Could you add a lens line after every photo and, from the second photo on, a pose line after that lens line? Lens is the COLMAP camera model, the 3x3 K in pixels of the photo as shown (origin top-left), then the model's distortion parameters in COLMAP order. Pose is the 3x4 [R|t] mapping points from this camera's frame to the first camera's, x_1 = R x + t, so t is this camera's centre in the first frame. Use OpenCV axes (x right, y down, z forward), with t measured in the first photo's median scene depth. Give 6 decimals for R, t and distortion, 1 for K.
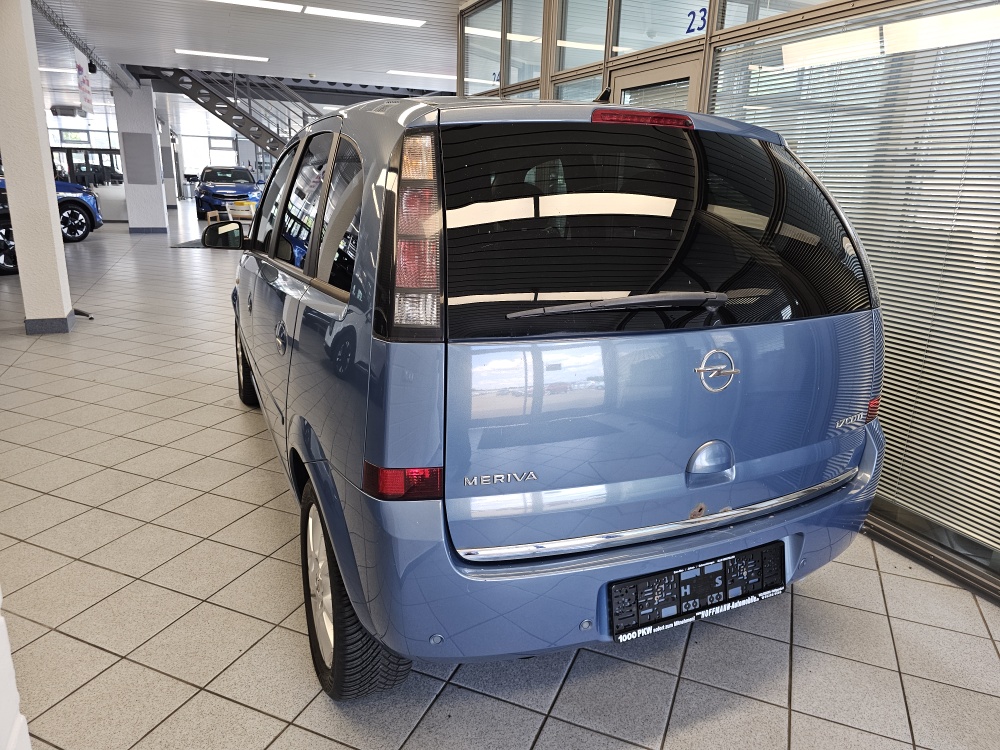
lens RADIAL K [[682.9, 0, 497.0], [0, 682.9, 373.8], [0, 0, 1]] dist [0.059237, -0.063750]
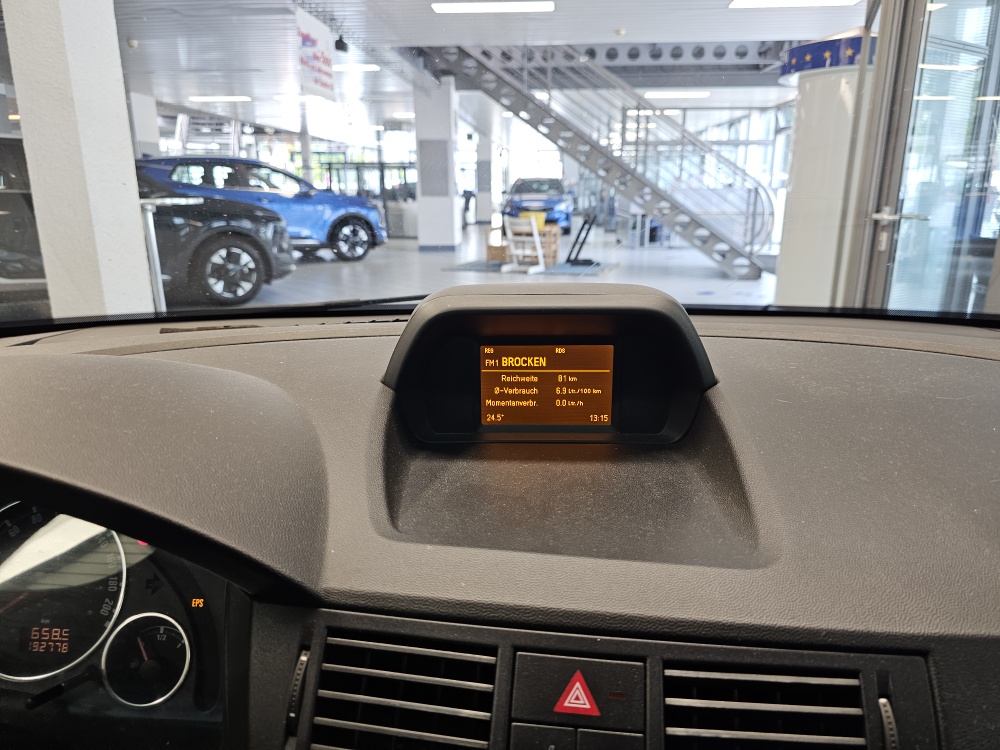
lens RADIAL K [[682.1, 0, 509.9], [0, 682.1, 373.1], [0, 0, 1]] dist [0.052255, -0.064024]
pose [[0.901079, 0.084018, -0.425437, -0.030256], [-0.092017, 0.995756, 0.001756, -0.057412], [0.423779, 0.037566, 0.904986, 0.246348]]
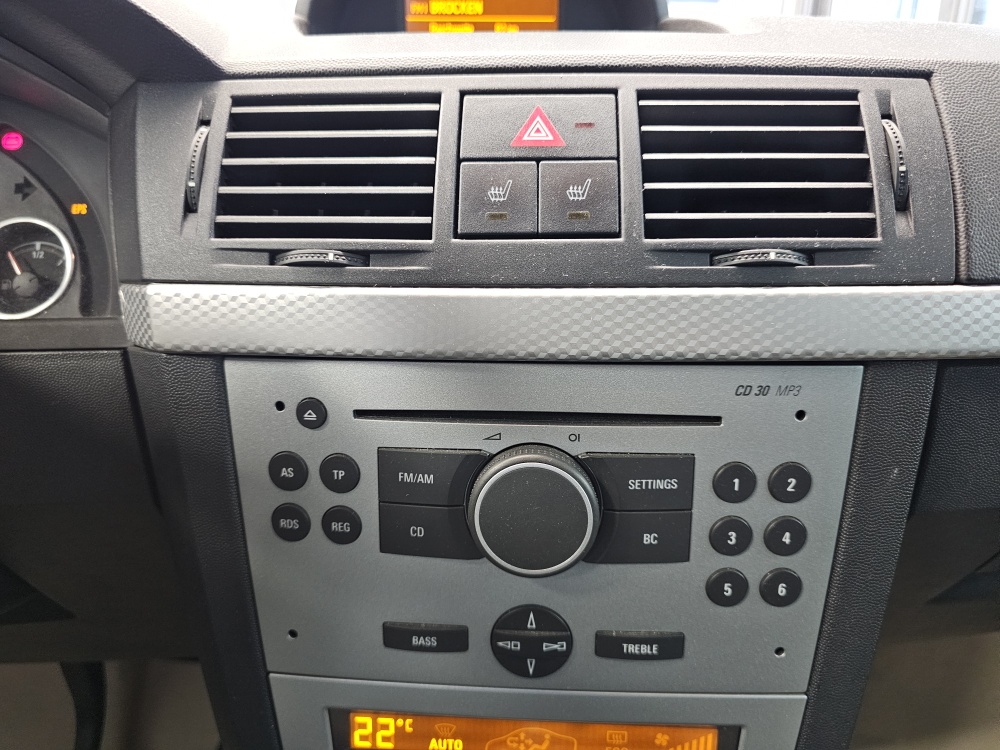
lens RADIAL K [[702.8, 0, 492.5], [0, 702.8, 370.5], [0, 0, 1]] dist [0.009314, -0.043283]
pose [[0.935374, 0.087039, -0.342784, -0.030887], [-0.071013, 0.995726, 0.059055, -0.042718], [0.346458, -0.030896, 0.937556, 0.249088]]
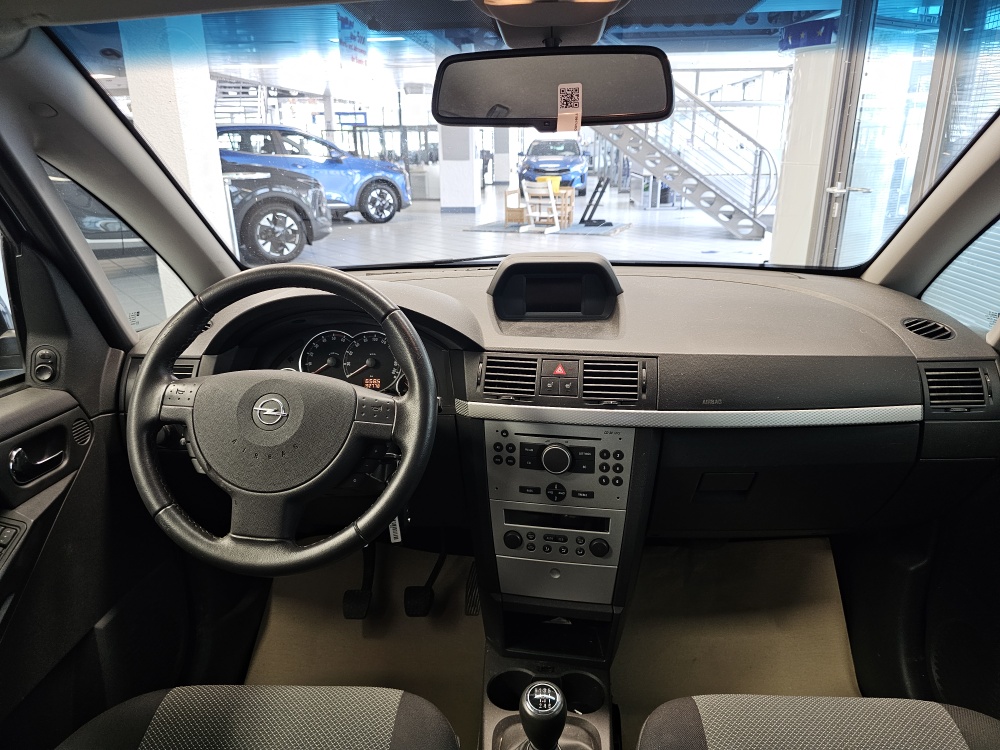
lens RADIAL K [[680.9, 0, 506.8], [0, 680.9, 363.8], [0, 0, 1]] dist [0.058247, -0.069378]
pose [[0.889029, 0.106246, -0.445353, -0.008582], [-0.093909, 0.994337, 0.049751, -0.051644], [0.448117, -0.002407, 0.893972, 0.197360]]
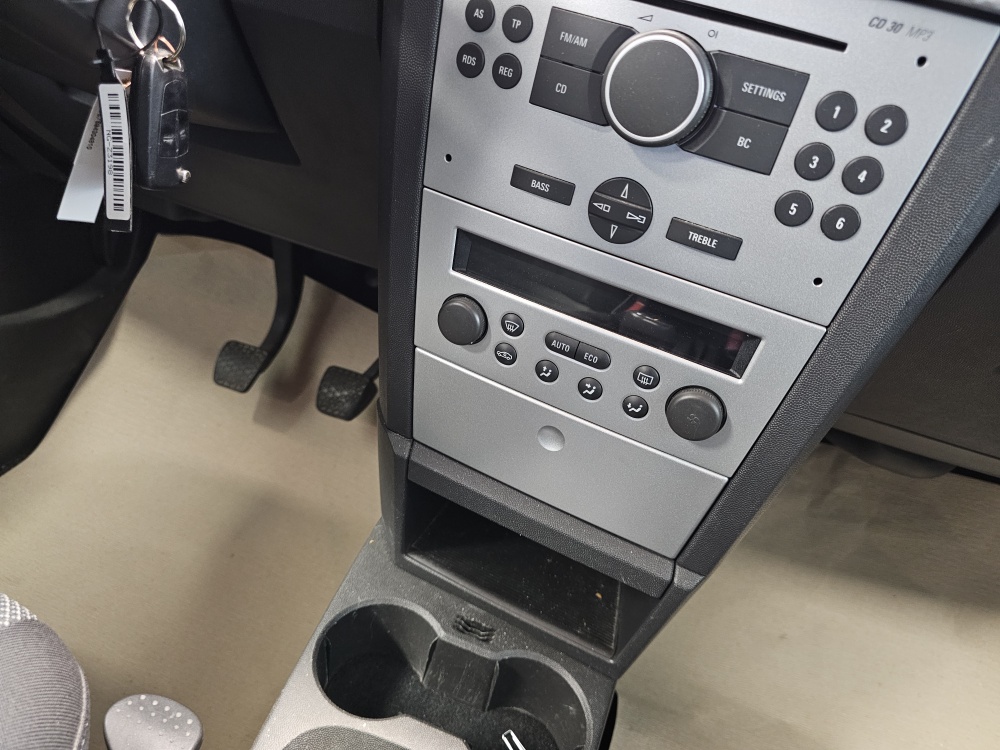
lens RADIAL K [[691.1, 0, 499.1], [0, 691.1, 378.9], [0, 0, 1]] dist [0.022978, -0.042058]
pose [[0.733587, 0.477473, -0.483602, -0.024726], [-0.329913, 0.872332, 0.360823, -0.036452], [0.594145, -0.105149, 0.797456, 0.245392]]
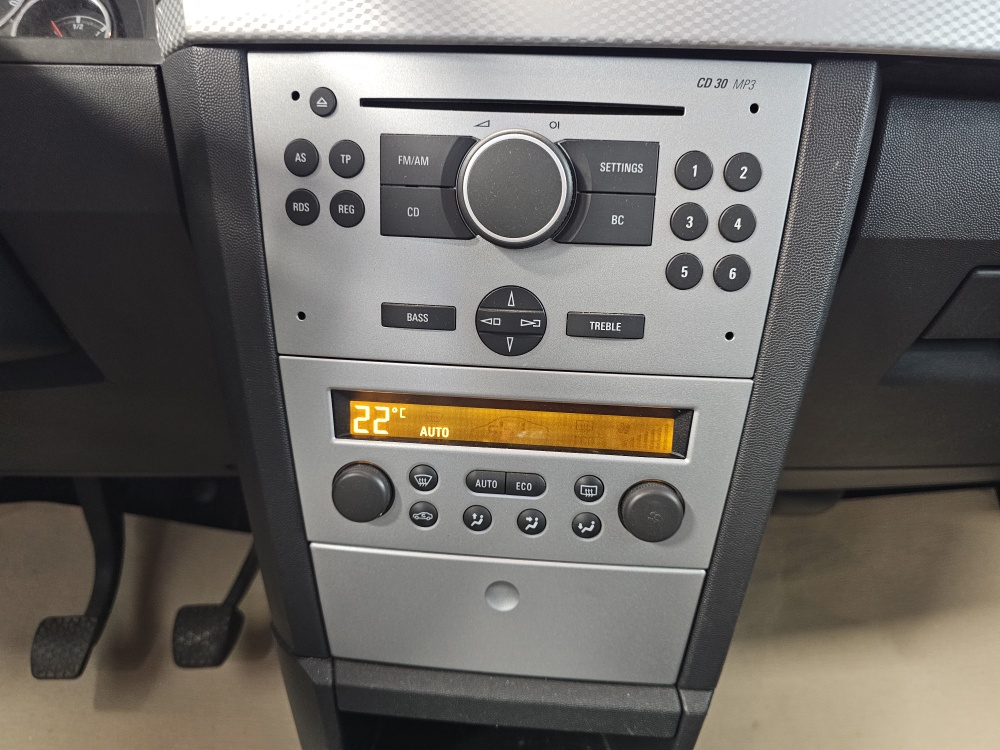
lens RADIAL K [[691.1, 0, 499.1], [0, 691.1, 378.9], [0, 0, 1]] dist [0.022978, -0.042058]
pose [[0.928903, 0.131570, -0.346162, -0.028480], [-0.104705, 0.989928, 0.095285, -0.034511], [0.355212, -0.052265, 0.933323, 0.246902]]
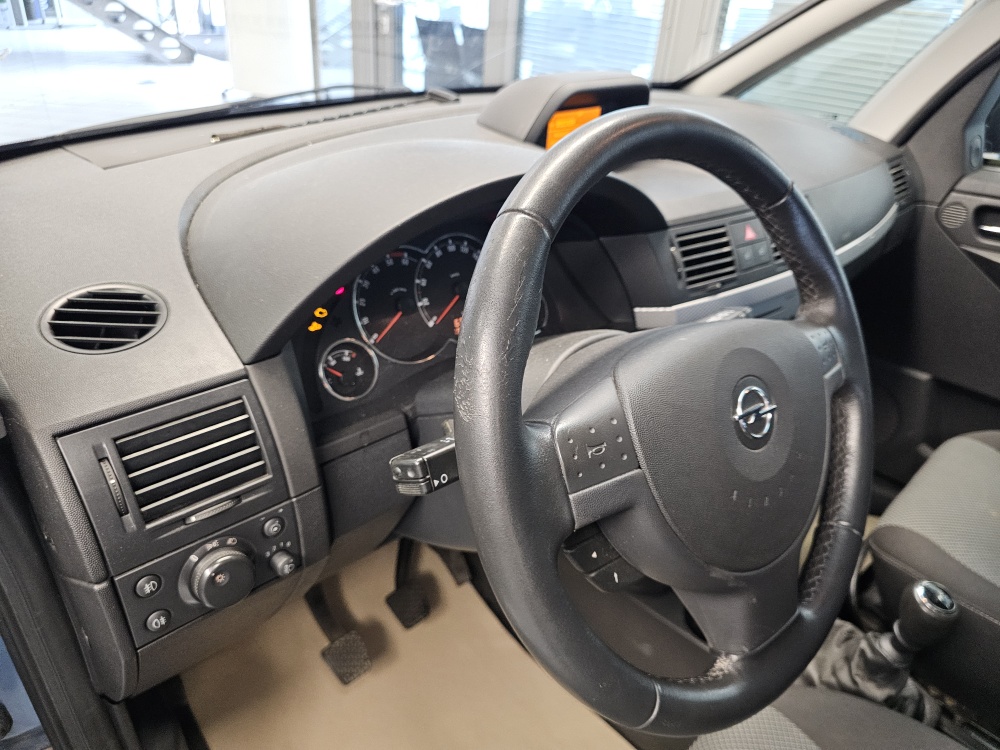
lens RADIAL K [[677.2, 0, 512.4], [0, 677.2, 389.2], [0, 0, 1]] dist [0.046414, -0.059284]
pose [[0.935587, -0.151671, 0.318863, -0.074638], [0.055338, 0.954870, 0.291825, -0.053202], [-0.348734, -0.255382, 0.901757, 0.218538]]
